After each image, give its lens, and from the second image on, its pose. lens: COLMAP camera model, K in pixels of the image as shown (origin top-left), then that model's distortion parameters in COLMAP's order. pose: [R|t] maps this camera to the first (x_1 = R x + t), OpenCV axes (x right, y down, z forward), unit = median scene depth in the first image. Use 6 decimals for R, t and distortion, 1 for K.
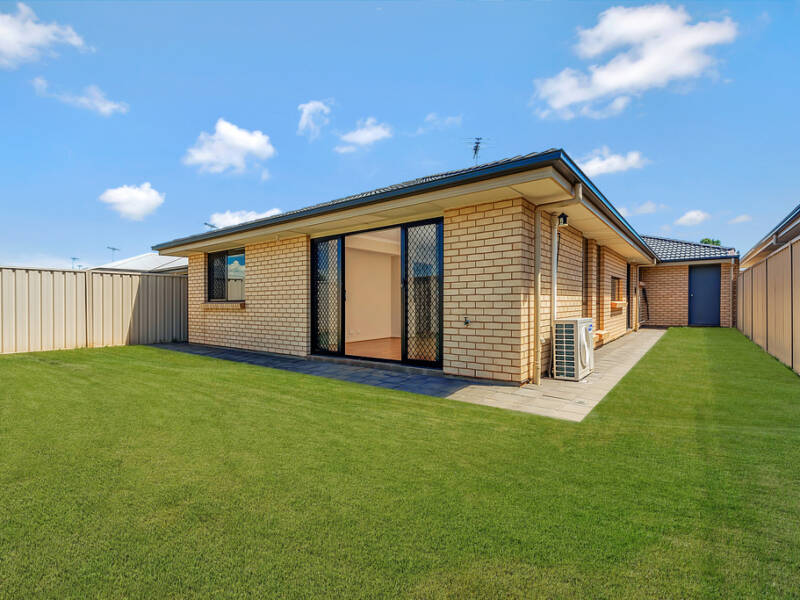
lens RADIAL K [[384.8, 0, 398.5], [0, 384.8, 302.9], [0, 0, 1]] dist [0.001355, 0.000685]
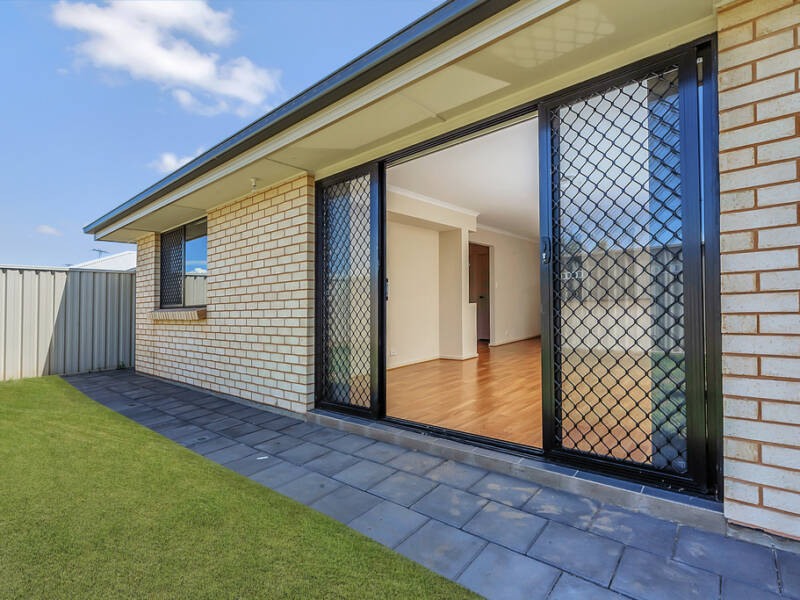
lens RADIAL K [[384.8, 0, 401.4], [0, 384.8, 303.3], [0, 0, 1]] dist [0.001355, 0.000685]
pose [[0.999637, -0.003605, -0.026681, -0.101439], [0.002805, 0.999547, -0.029953, 0.010461], [0.026777, 0.029867, 0.999195, 0.498017]]
